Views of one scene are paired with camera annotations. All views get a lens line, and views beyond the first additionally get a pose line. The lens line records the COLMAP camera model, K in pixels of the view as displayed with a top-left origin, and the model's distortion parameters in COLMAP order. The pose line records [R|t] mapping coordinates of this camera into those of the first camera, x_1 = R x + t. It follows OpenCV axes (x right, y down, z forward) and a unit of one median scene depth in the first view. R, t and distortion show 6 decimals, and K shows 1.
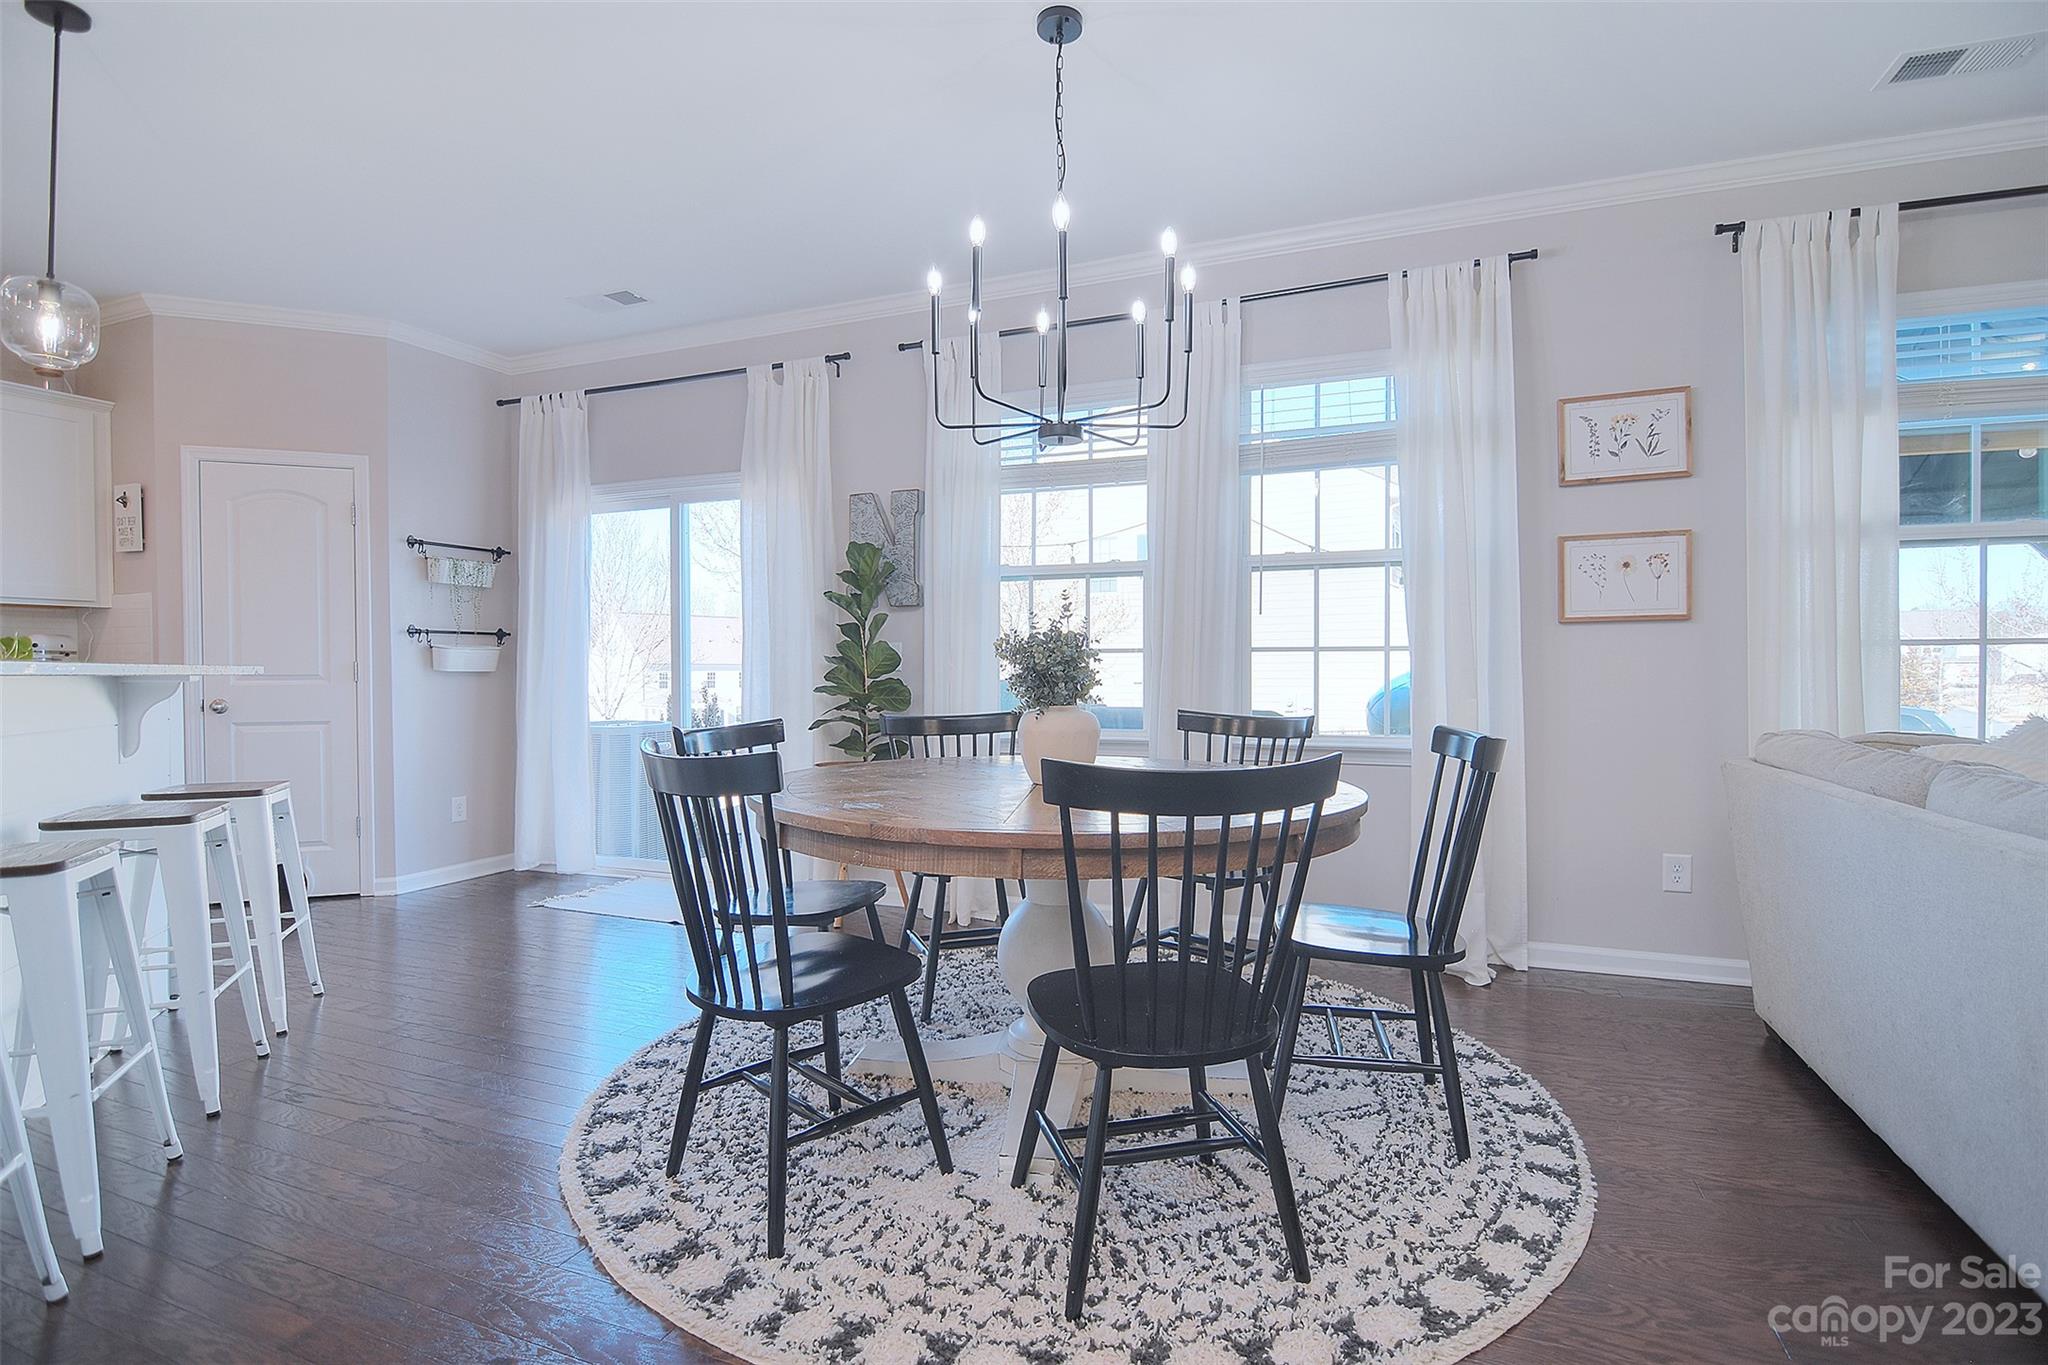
lens RADIAL K [[982.8, 0, 1031.4], [0, 982.8, 690.2], [0, 0, 1]] dist [-0.010894, -0.008193]
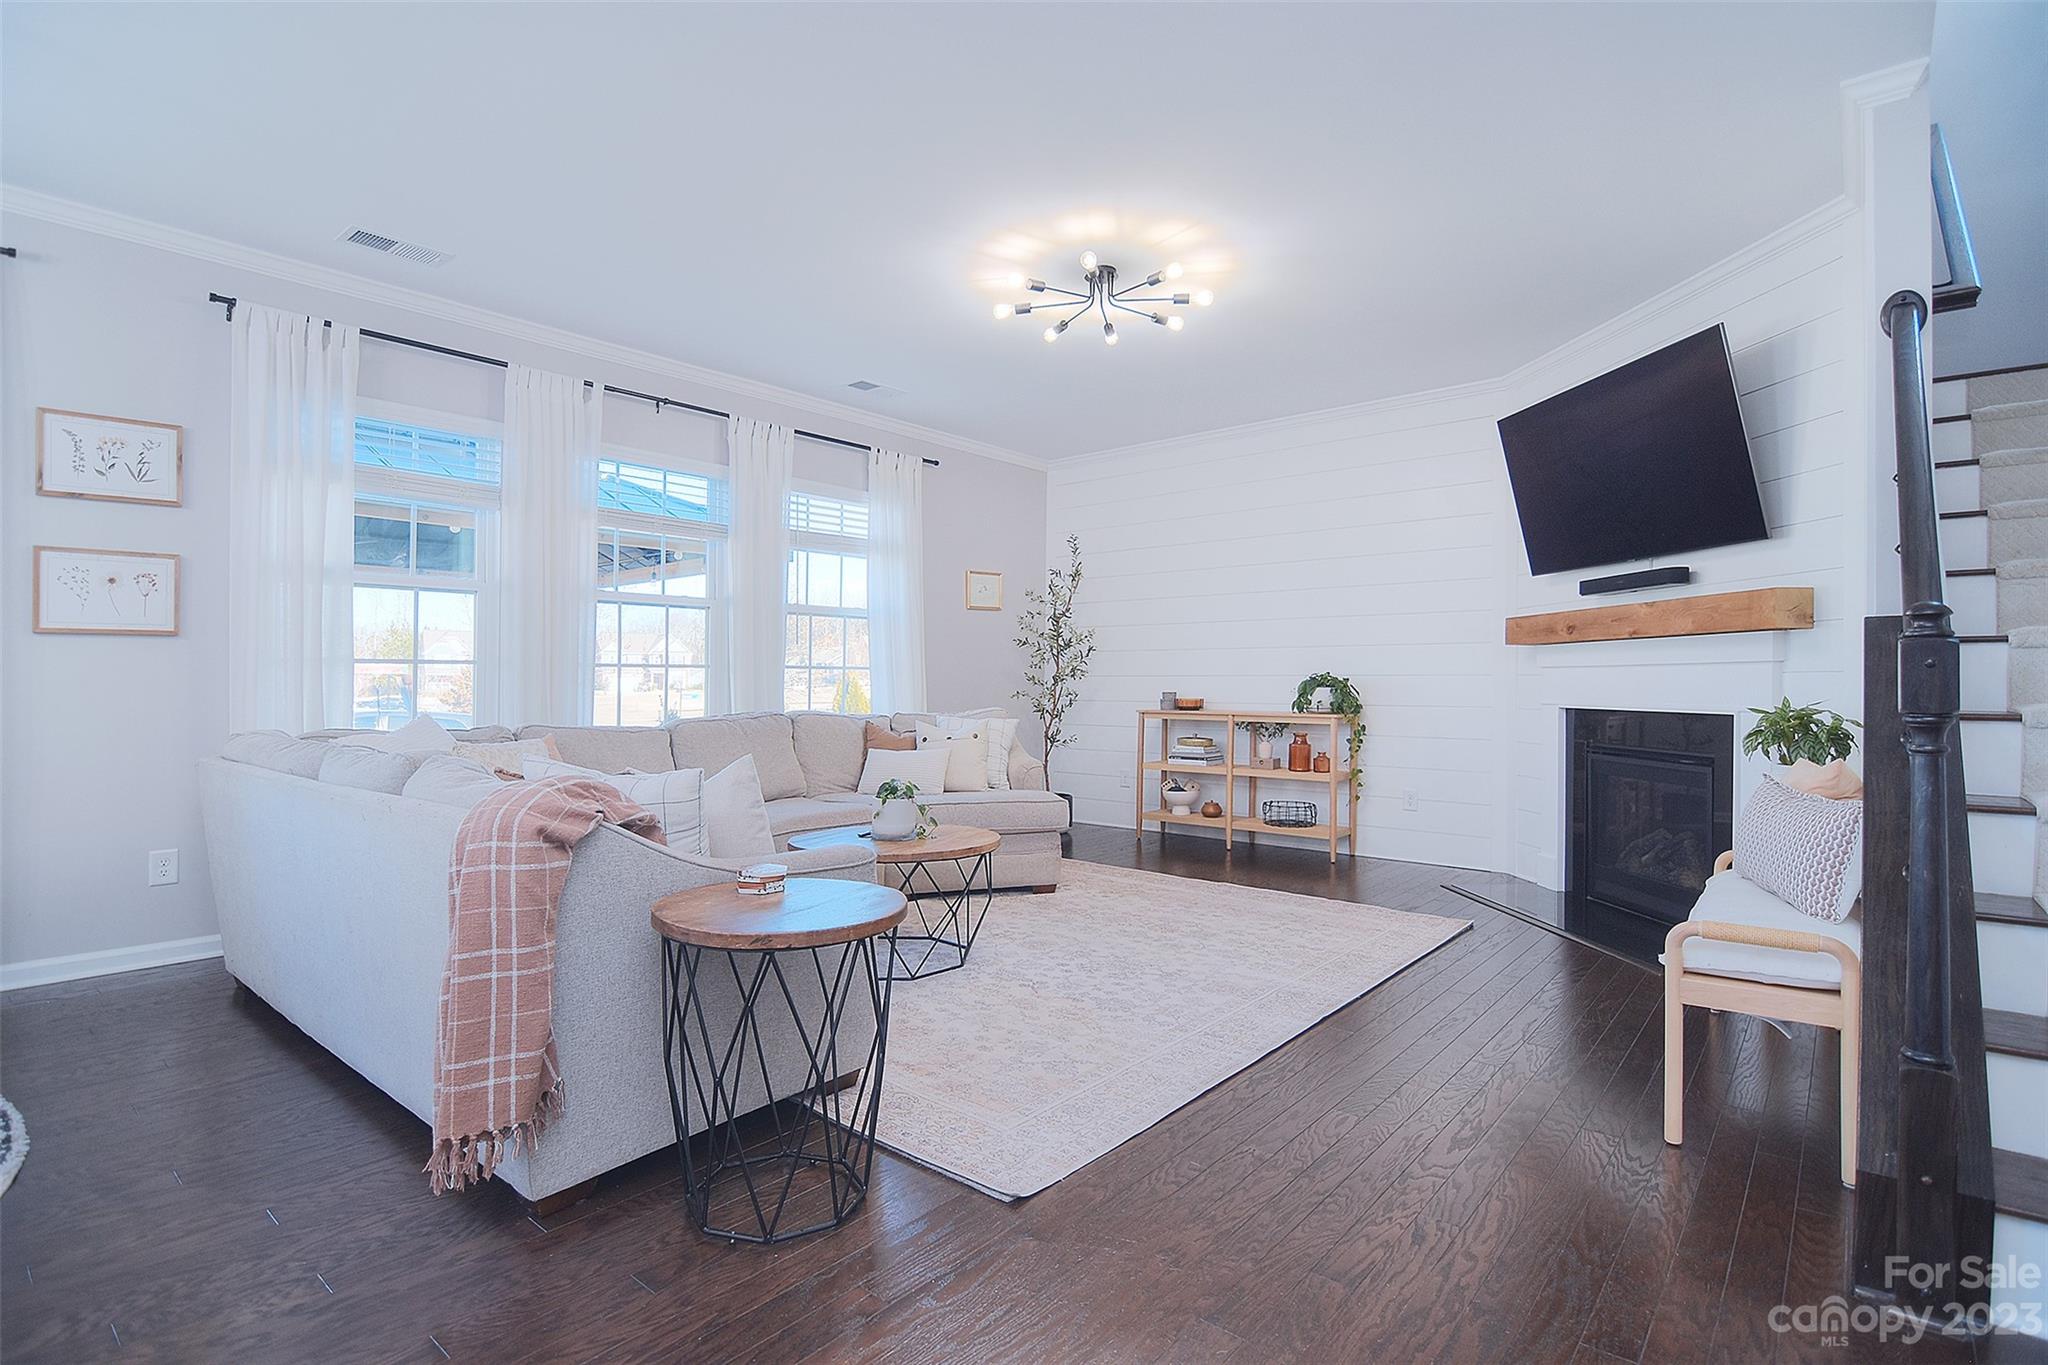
lens RADIAL K [[982.8, 0, 1023.1], [0, 982.8, 668.7], [0, 0, 1]] dist [-0.010894, -0.008193]
pose [[0.326481, 0.016065, 0.945067, -0.052071], [0.014316, 0.999657, -0.021939, 0.003700], [-0.945095, 0.020692, 0.326139, -0.259347]]
